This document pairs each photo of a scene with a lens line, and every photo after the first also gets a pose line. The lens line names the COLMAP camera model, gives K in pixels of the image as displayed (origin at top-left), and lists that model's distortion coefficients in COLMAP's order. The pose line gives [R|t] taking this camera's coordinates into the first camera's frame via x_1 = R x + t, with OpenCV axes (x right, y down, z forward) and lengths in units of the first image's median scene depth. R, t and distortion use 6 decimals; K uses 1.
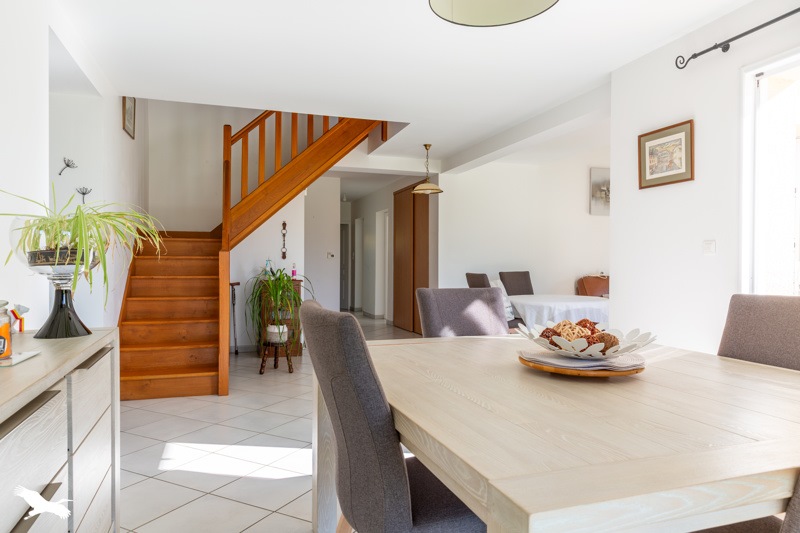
lens RADIAL K [[538.0, 0, 400.1], [0, 538.0, 266.9], [0, 0, 1]] dist [-0.002048, -0.000254]
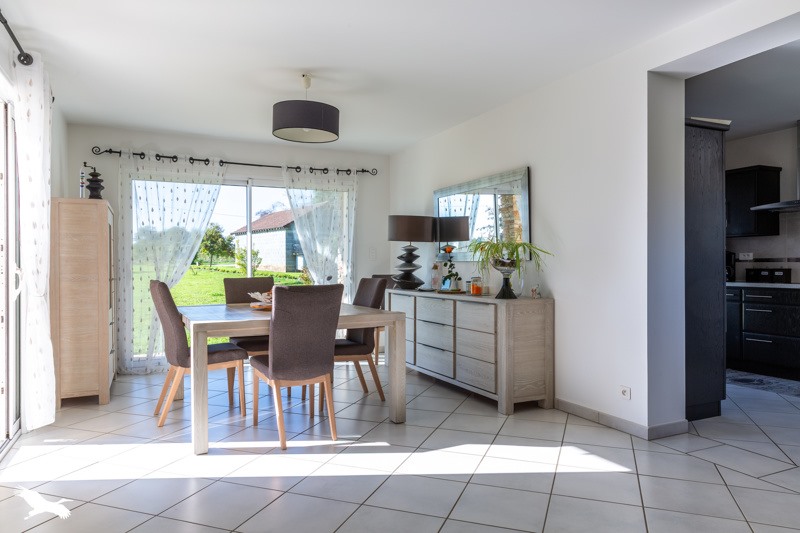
lens RADIAL K [[538.0, 0, 399.8], [0, 538.0, 267.2], [0, 0, 1]] dist [-0.002048, -0.000254]
pose [[-0.994585, -0.003190, -0.103882, 0.030355], [-0.003382, 0.999993, 0.001667, -0.001241], [0.103876, 0.002009, -0.994588, 1.918567]]
